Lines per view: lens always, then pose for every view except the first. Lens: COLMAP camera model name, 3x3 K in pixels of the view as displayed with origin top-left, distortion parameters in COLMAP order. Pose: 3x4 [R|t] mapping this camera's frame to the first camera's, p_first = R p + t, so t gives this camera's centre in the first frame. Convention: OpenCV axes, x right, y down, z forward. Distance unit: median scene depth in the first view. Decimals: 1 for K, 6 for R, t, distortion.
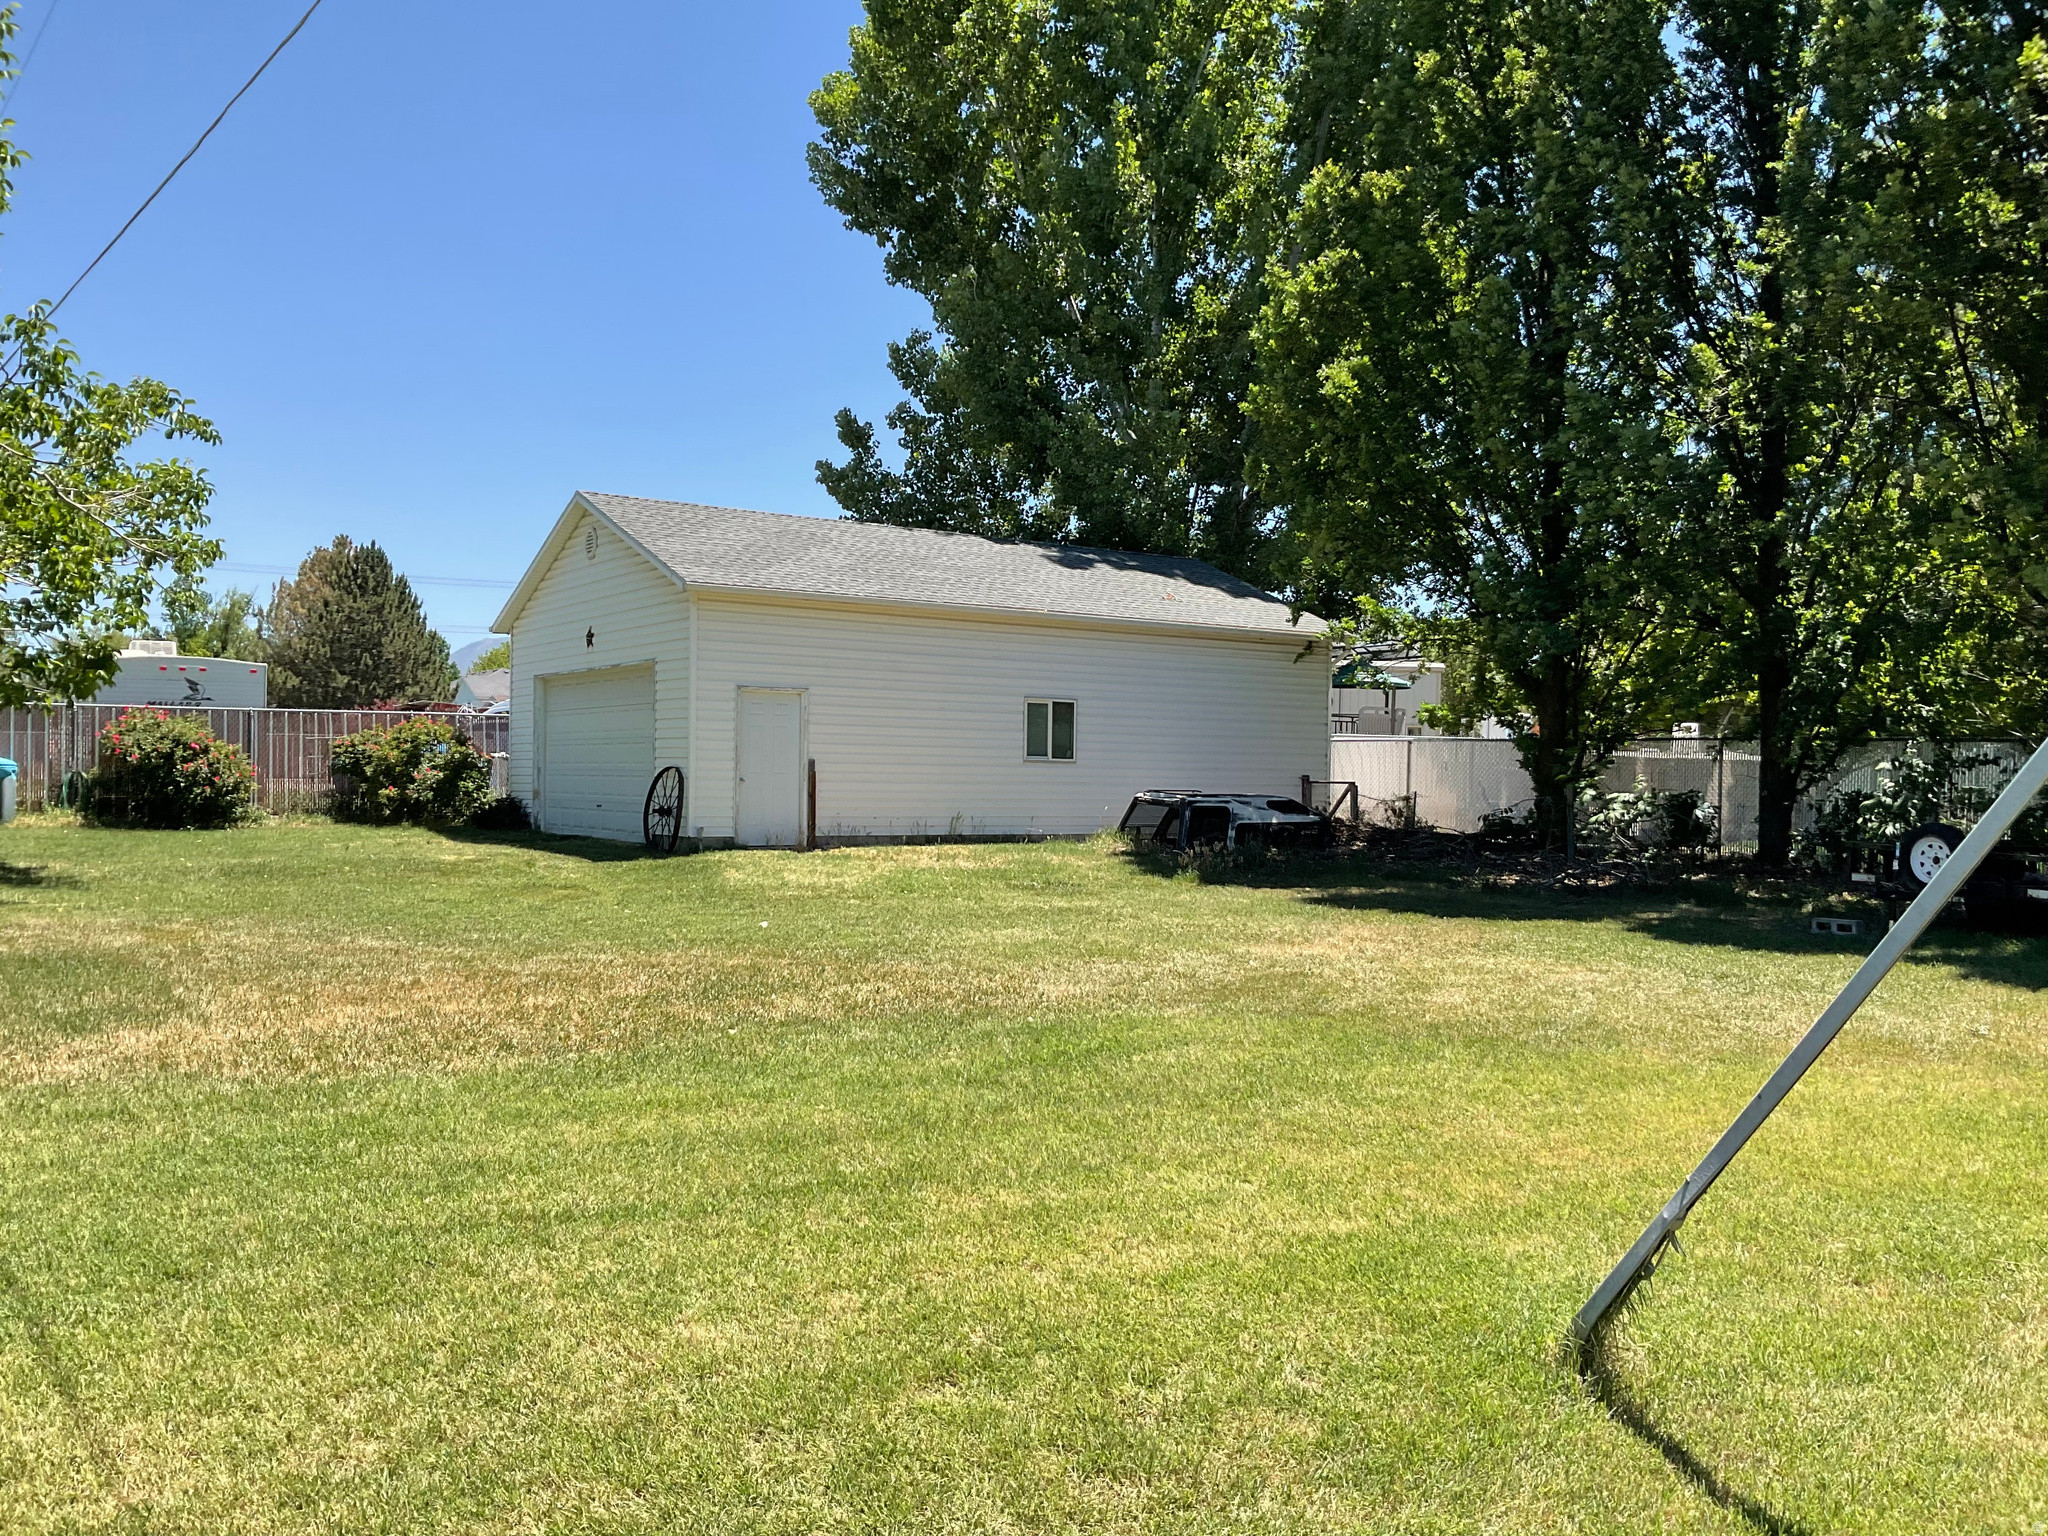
lens RADIAL K [[1698.1, 0, 1010.8], [0, 1698.1, 764.8], [0, 0, 1]] dist [0.061115, -0.100315]
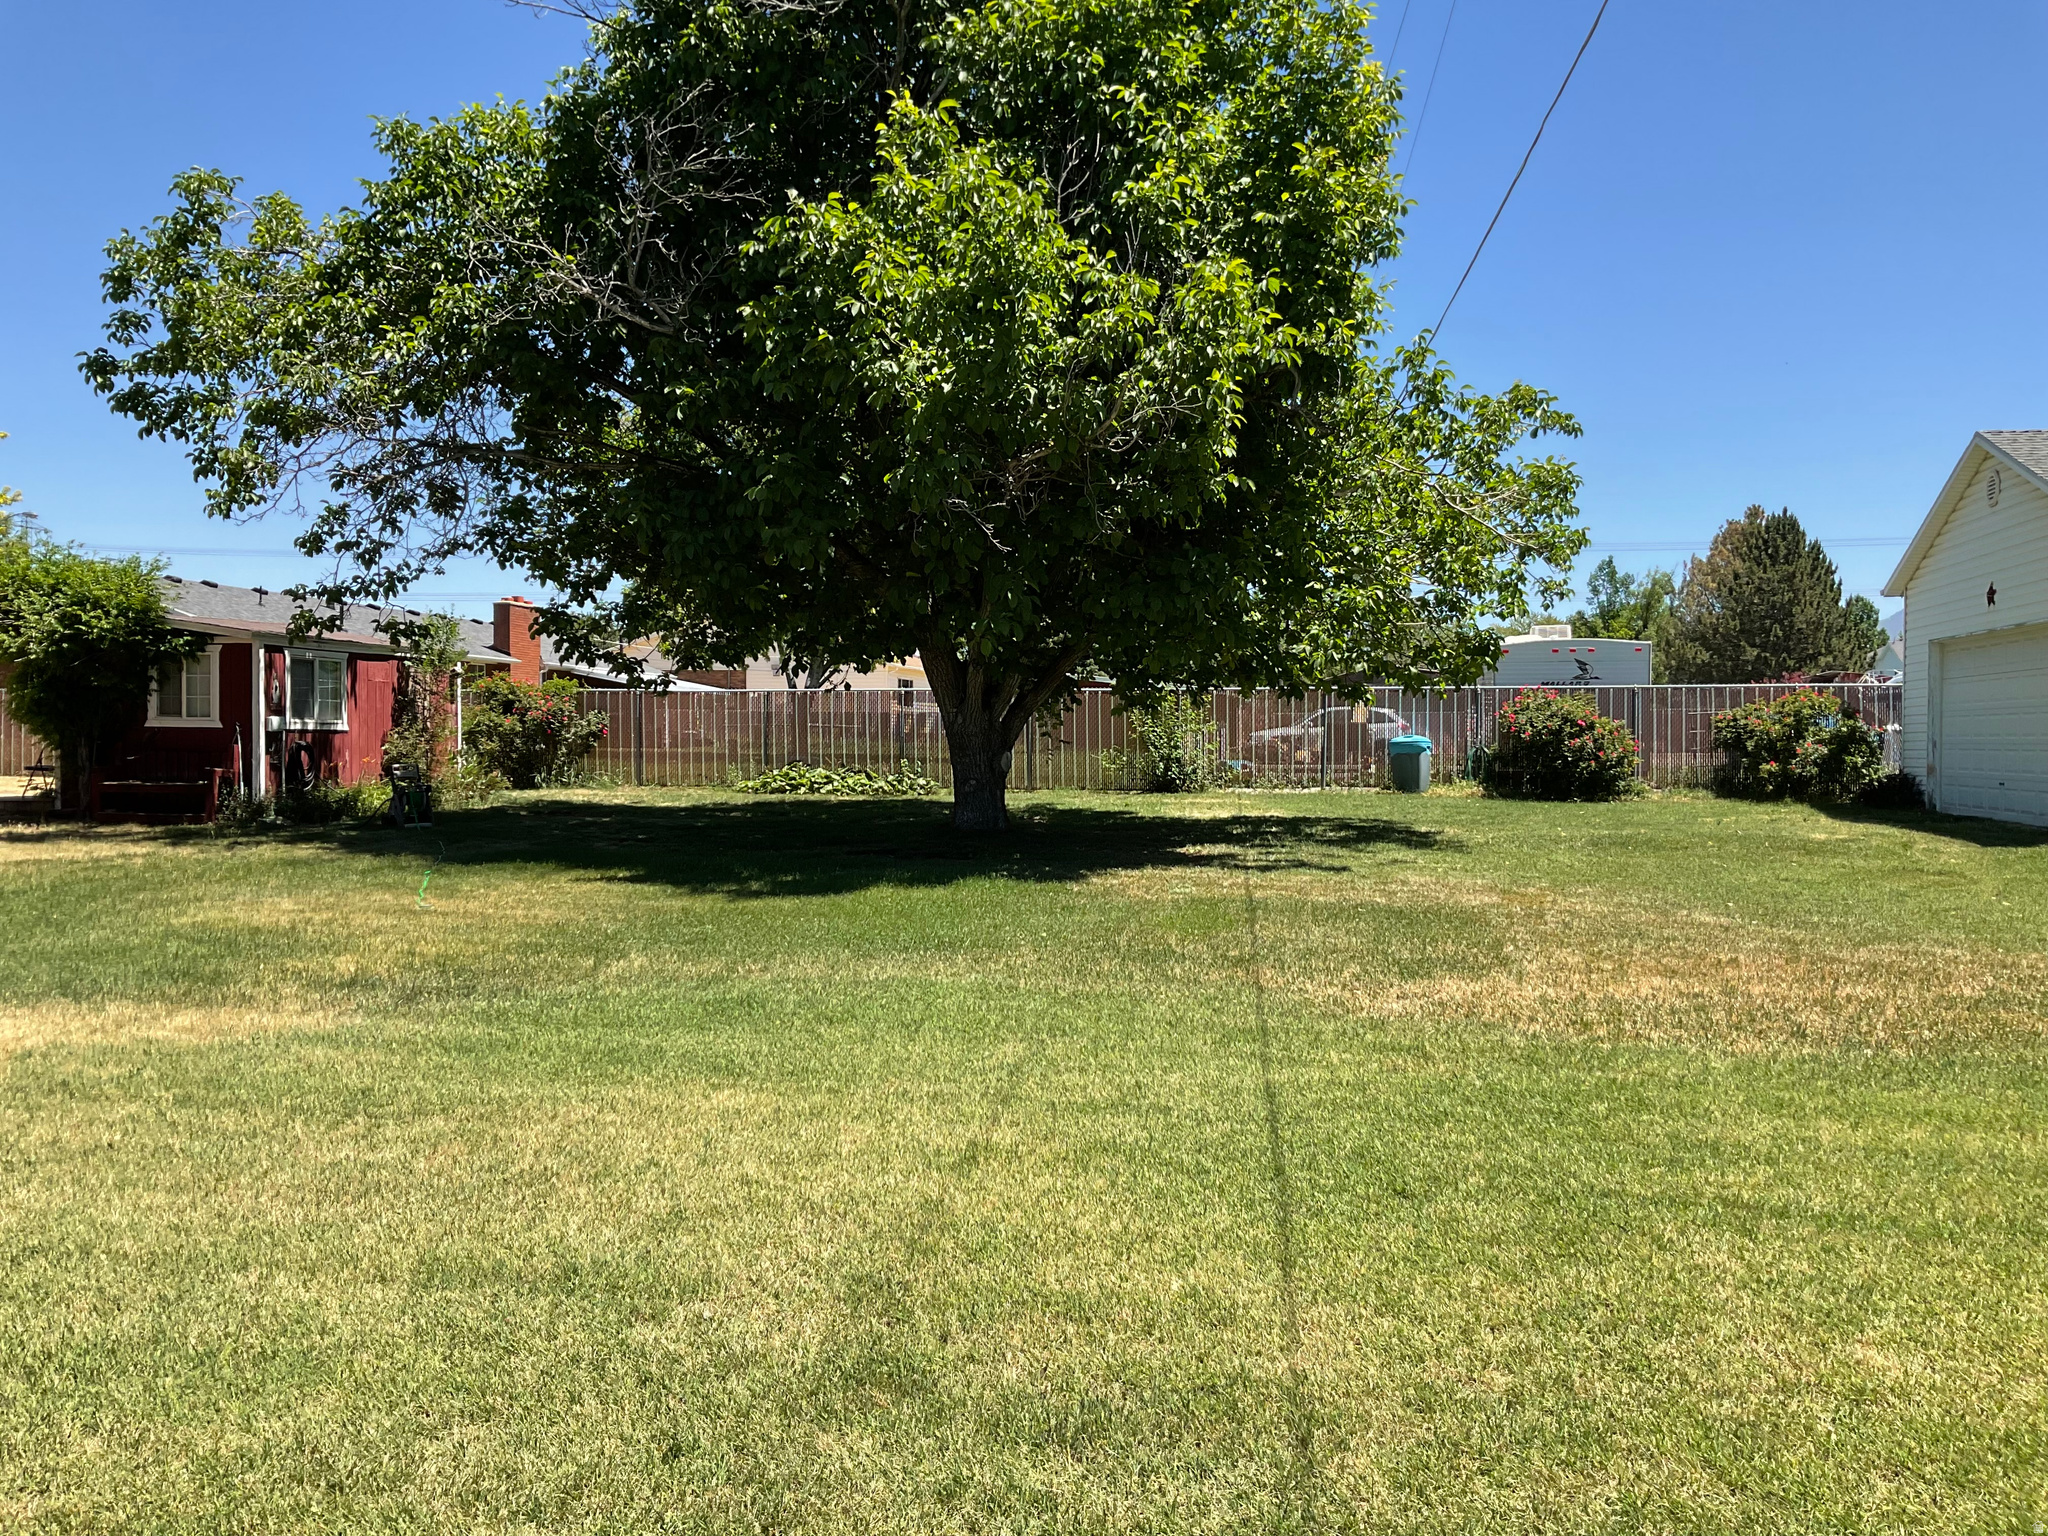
lens RADIAL K [[1706.9, 0, 1014.8], [0, 1706.9, 786.6], [0, 0, 1]] dist [0.038329, -0.090756]
pose [[0.699067, 0.013331, -0.714932, 0.037374], [0.006544, 0.999665, 0.025039, -0.000319], [0.715026, -0.022183, 0.698746, 0.008308]]
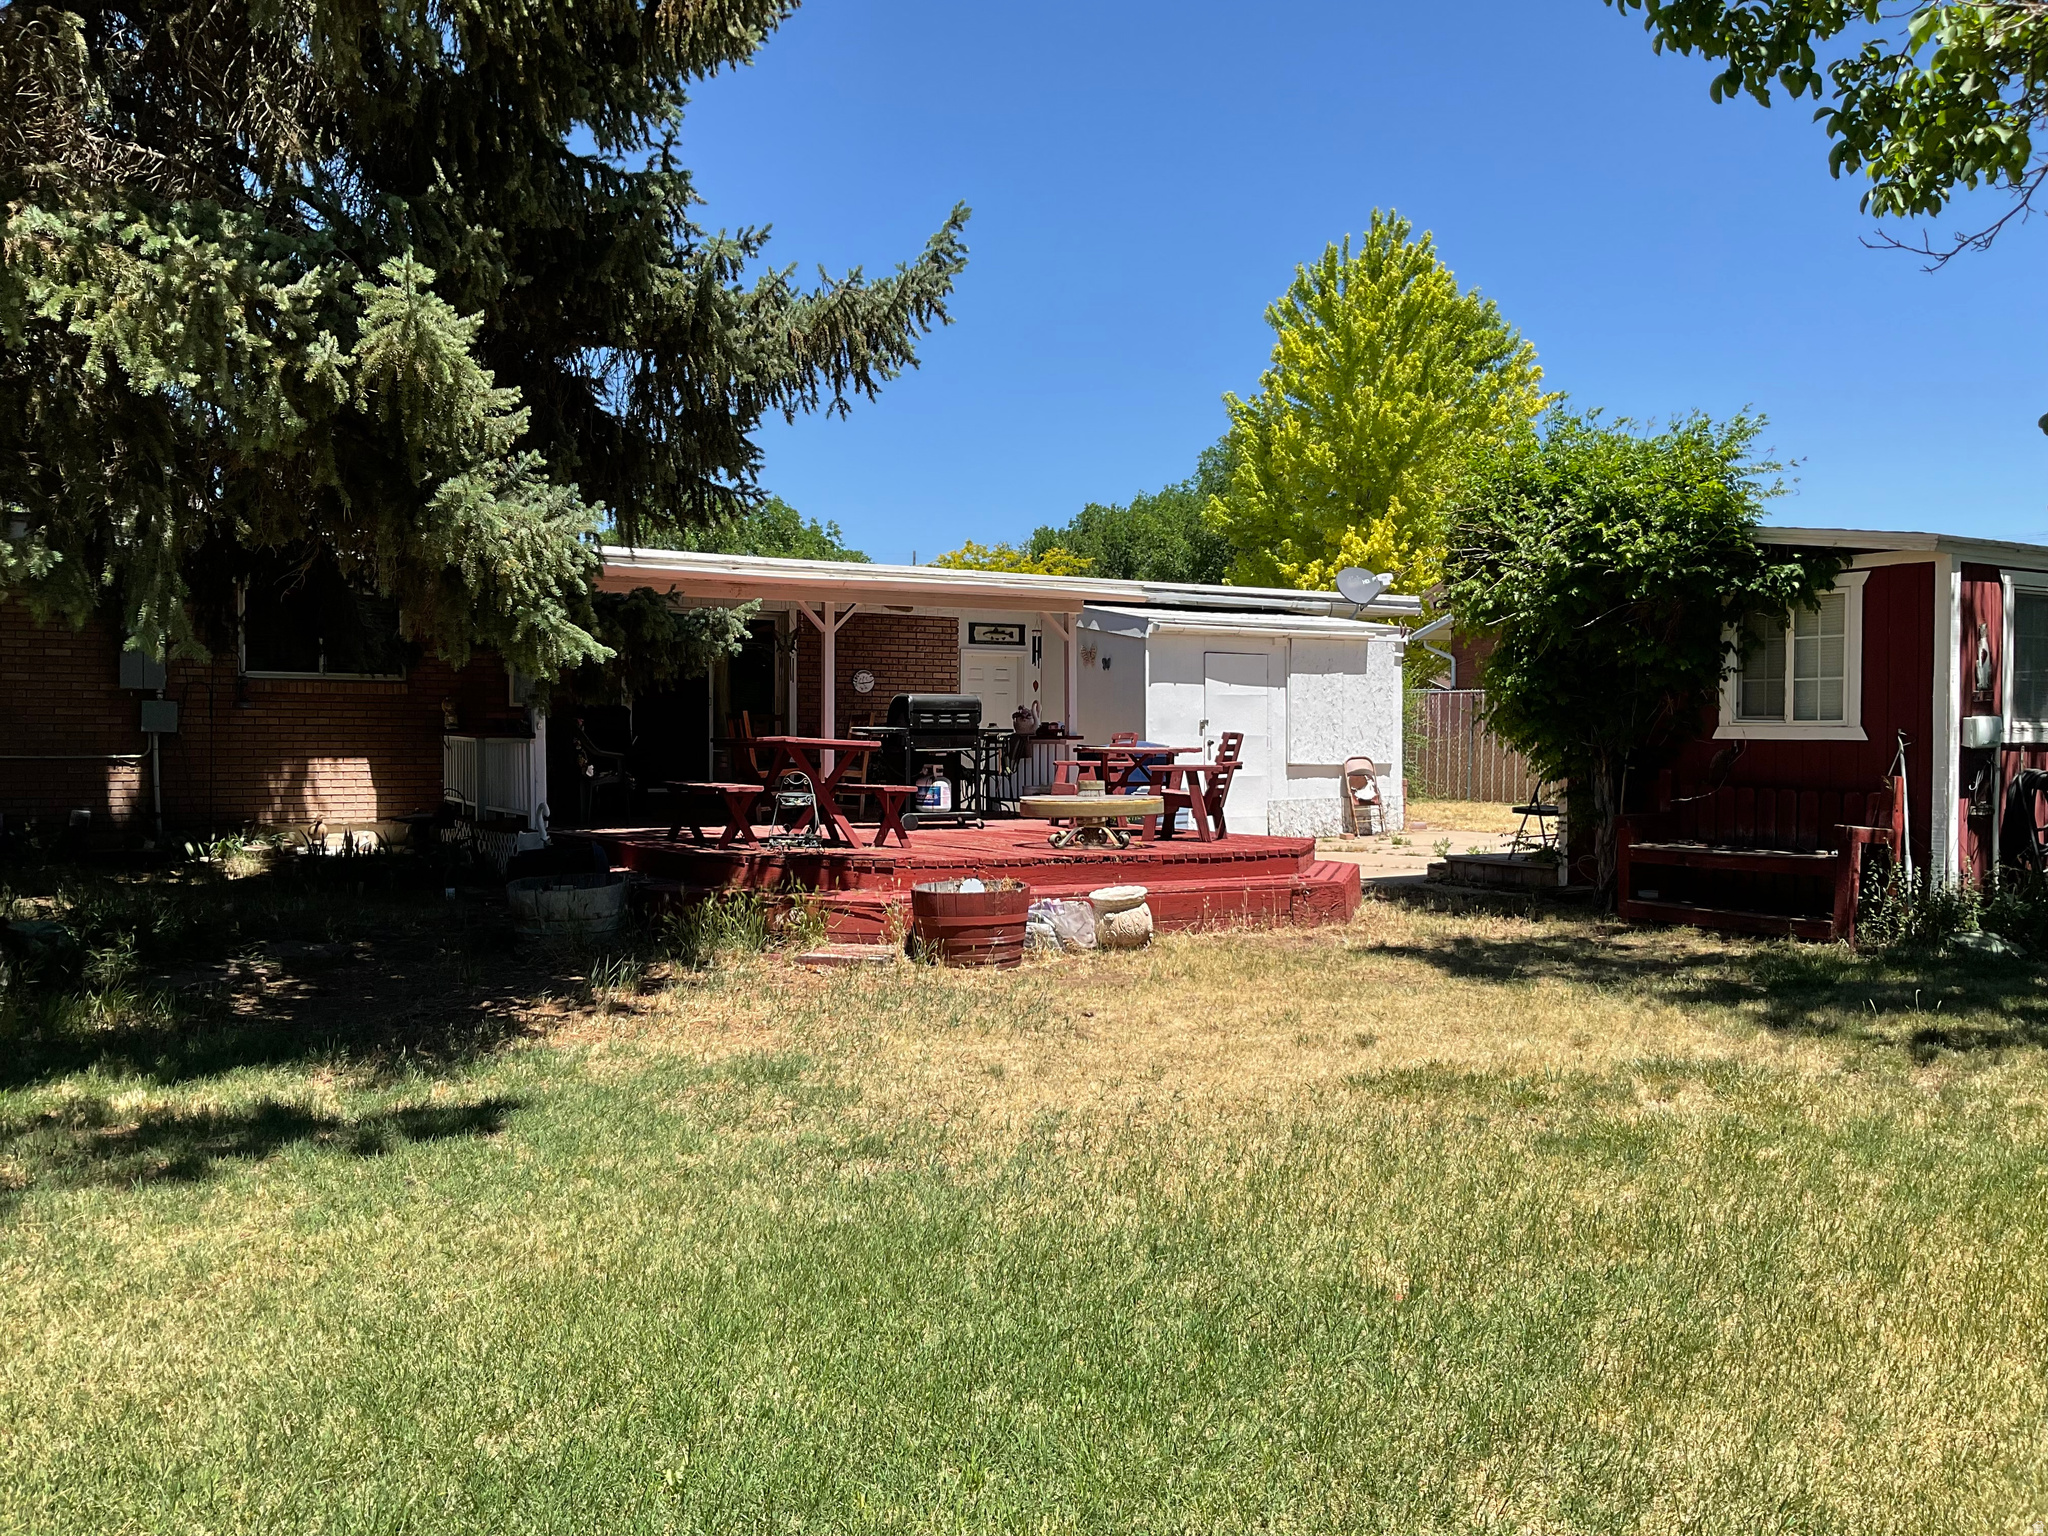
lens RADIAL K [[1703.8, 0, 1024.0], [0, 1703.8, 768.0], [0, 0, 1]] dist [0.040567, -0.122136]
pose [[-0.074676, 0.005283, -0.997194, -0.588471], [0.002553, 0.999984, 0.005106, -0.009239], [0.997205, -0.002165, -0.074688, 0.202307]]
